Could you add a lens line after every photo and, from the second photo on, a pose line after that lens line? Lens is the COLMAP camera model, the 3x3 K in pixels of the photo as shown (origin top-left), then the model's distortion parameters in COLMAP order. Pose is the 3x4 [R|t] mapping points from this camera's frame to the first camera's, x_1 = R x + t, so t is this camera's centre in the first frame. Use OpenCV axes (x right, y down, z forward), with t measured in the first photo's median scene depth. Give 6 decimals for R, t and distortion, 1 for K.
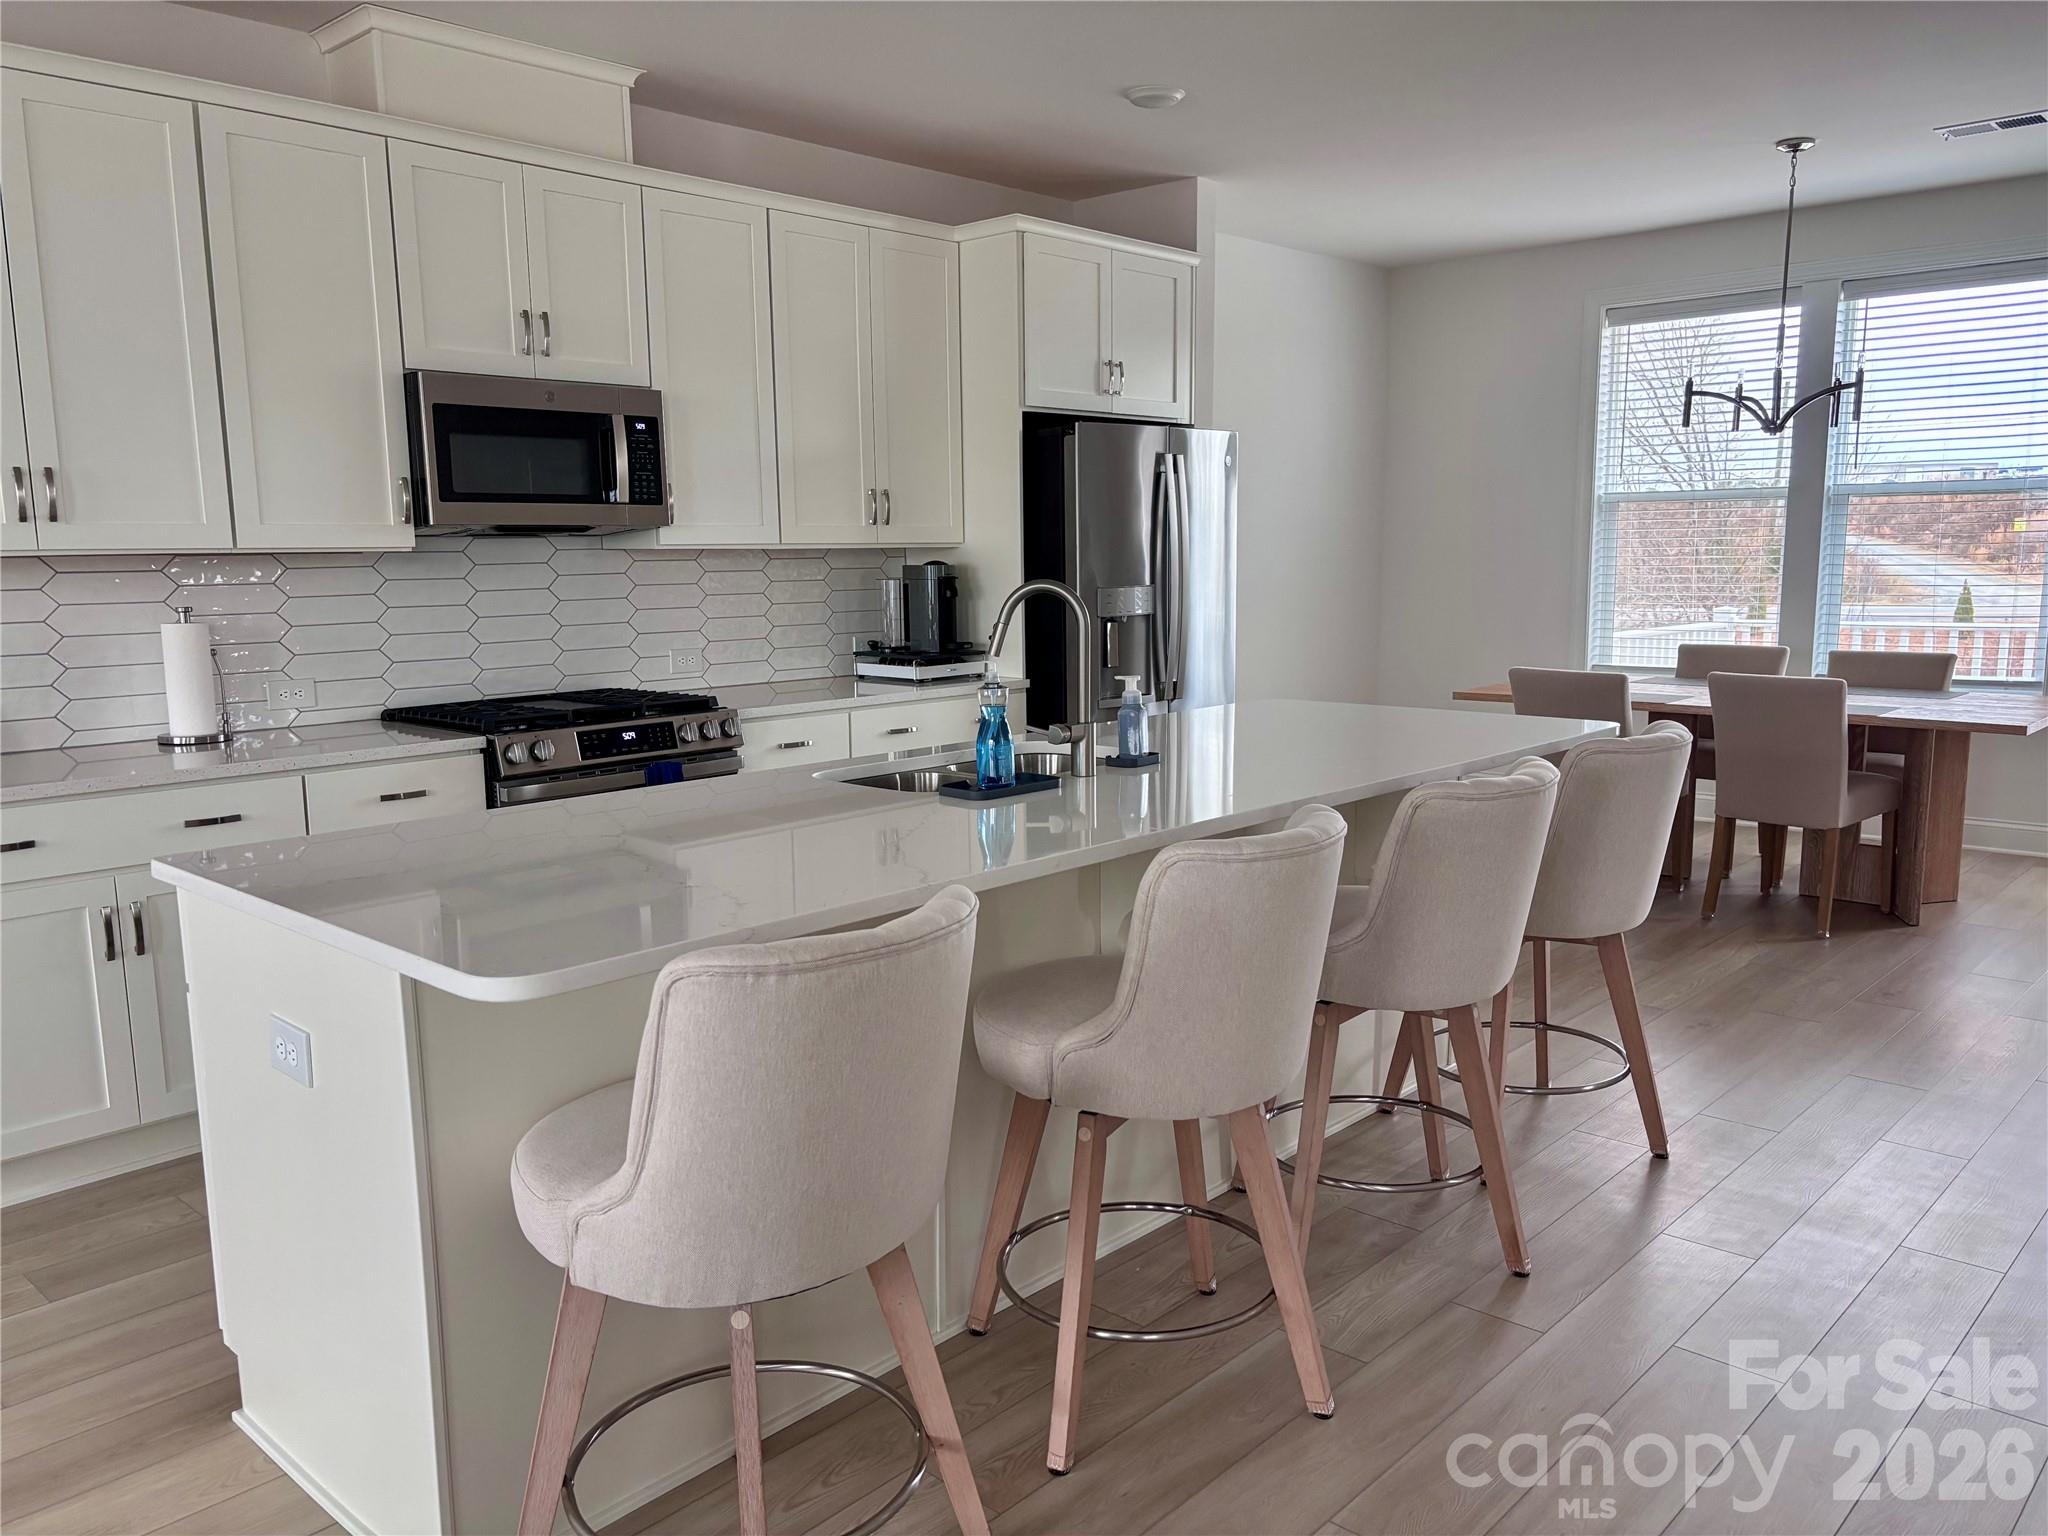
lens RADIAL K [[1527.4, 0, 1021.4], [0, 1527.4, 796.6], [0, 0, 1]] dist [0.004859, -0.002556]
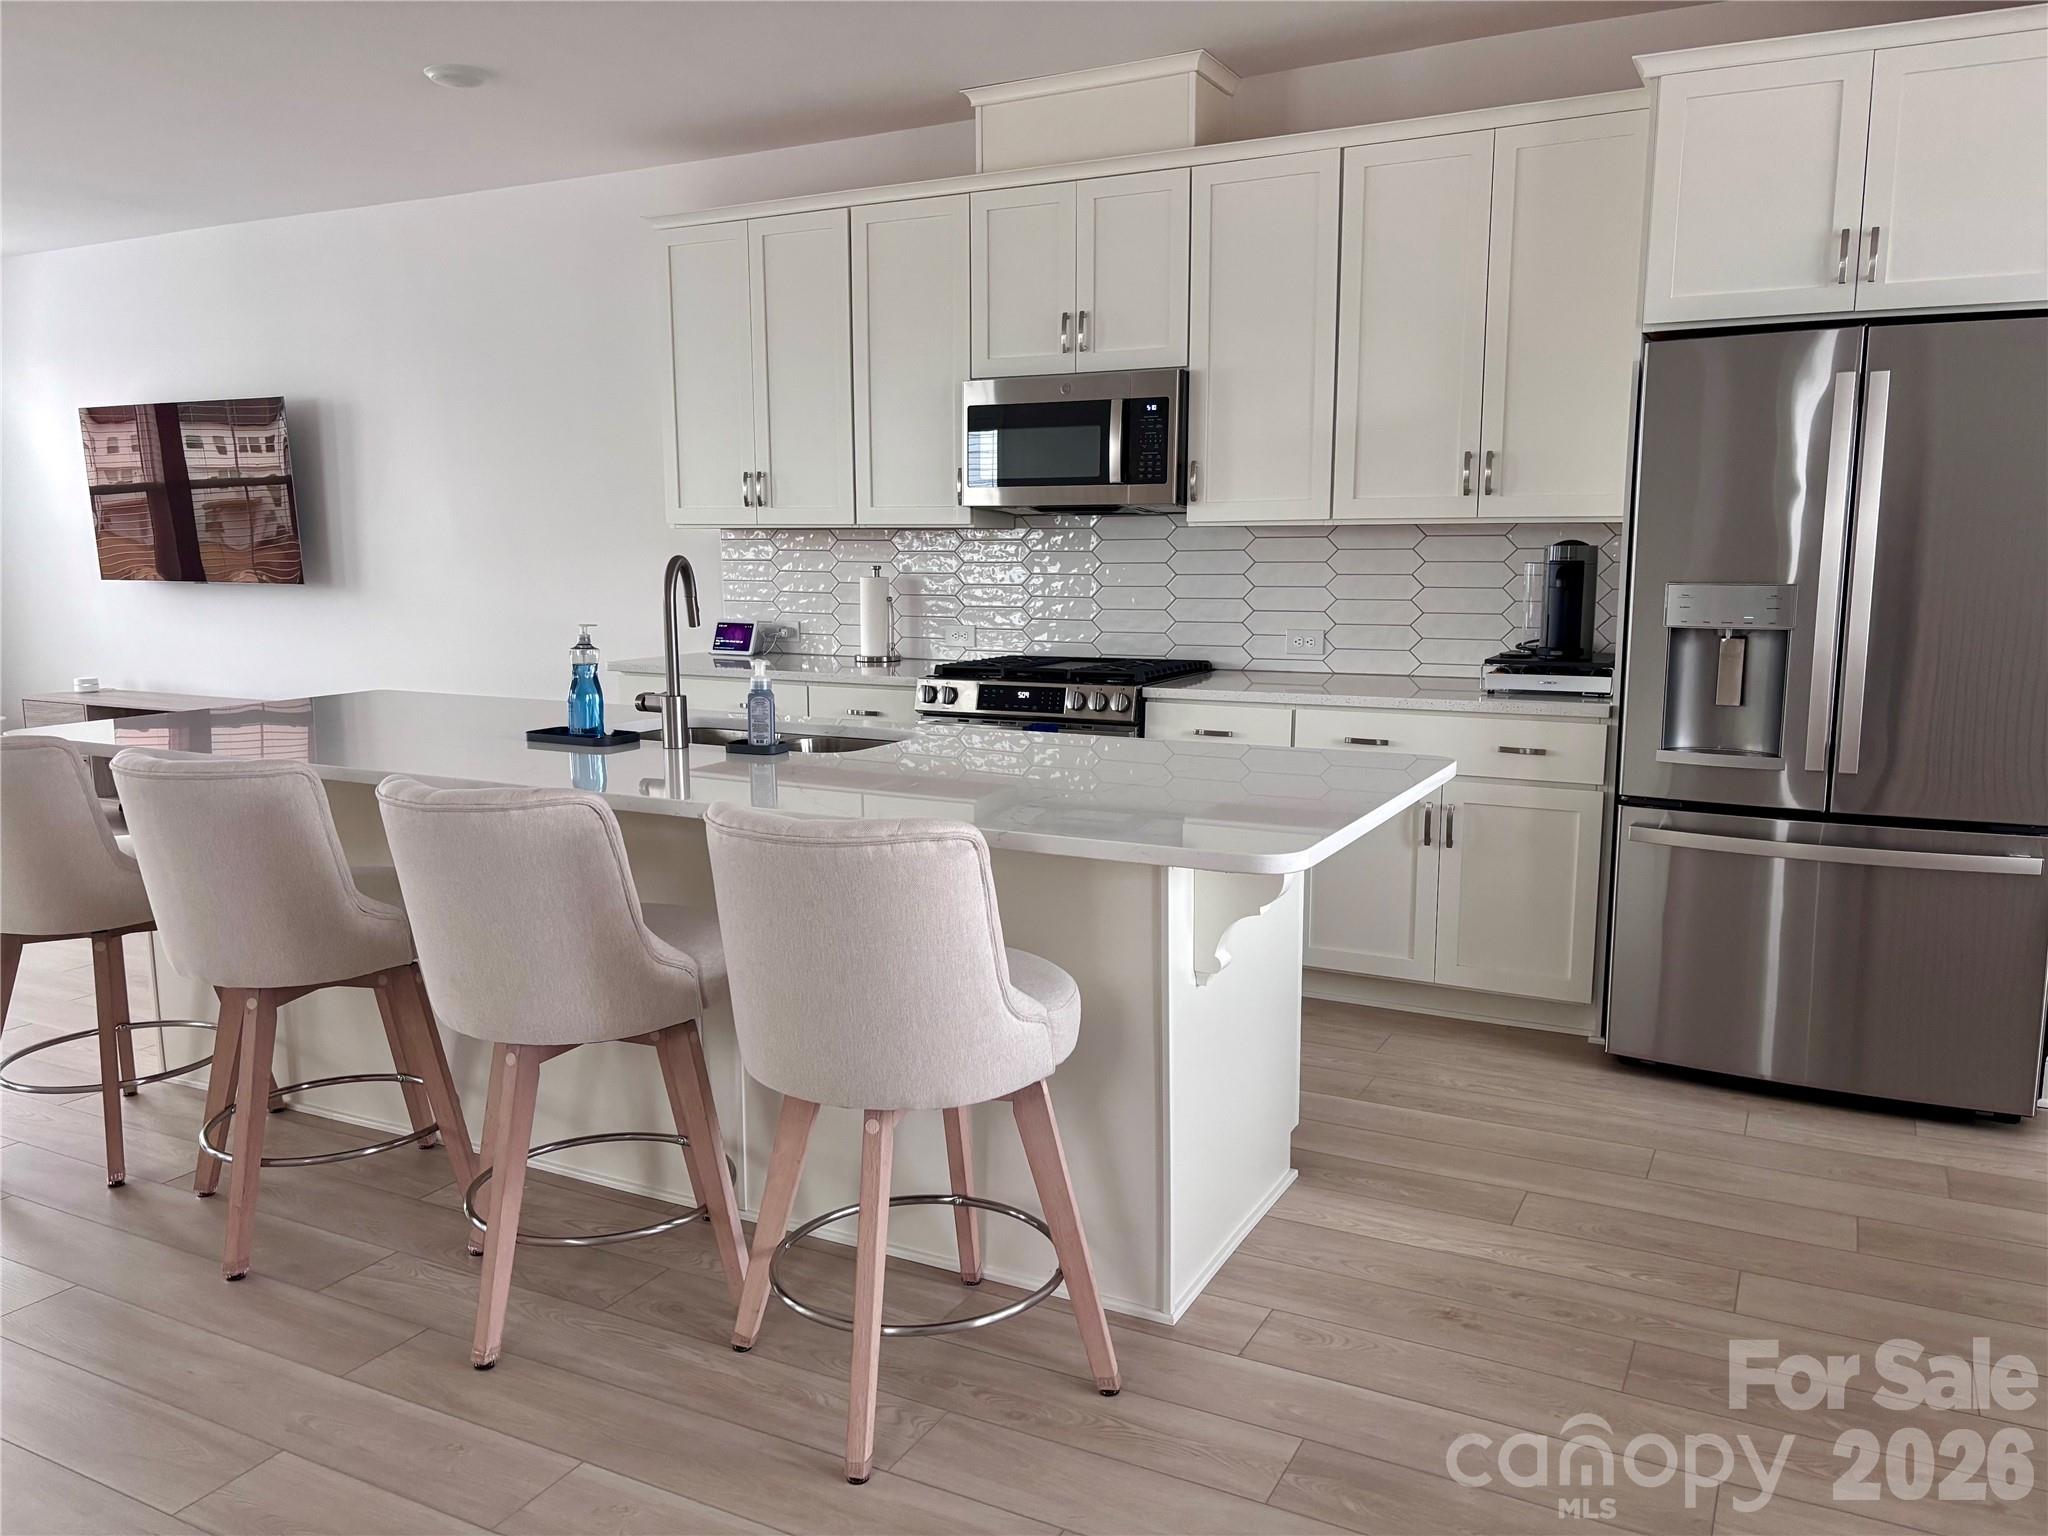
lens RADIAL K [[1574.0, 0, 1024.0], [0, 1574.0, 768.0], [0, 0, 1]] dist [0.062508, 0.001875]
pose [[0.263168, 0.153798, -0.952412, 0.790924], [-0.154293, 0.981214, 0.115816, -0.112943], [0.952332, 0.116471, 0.281954, 0.643243]]
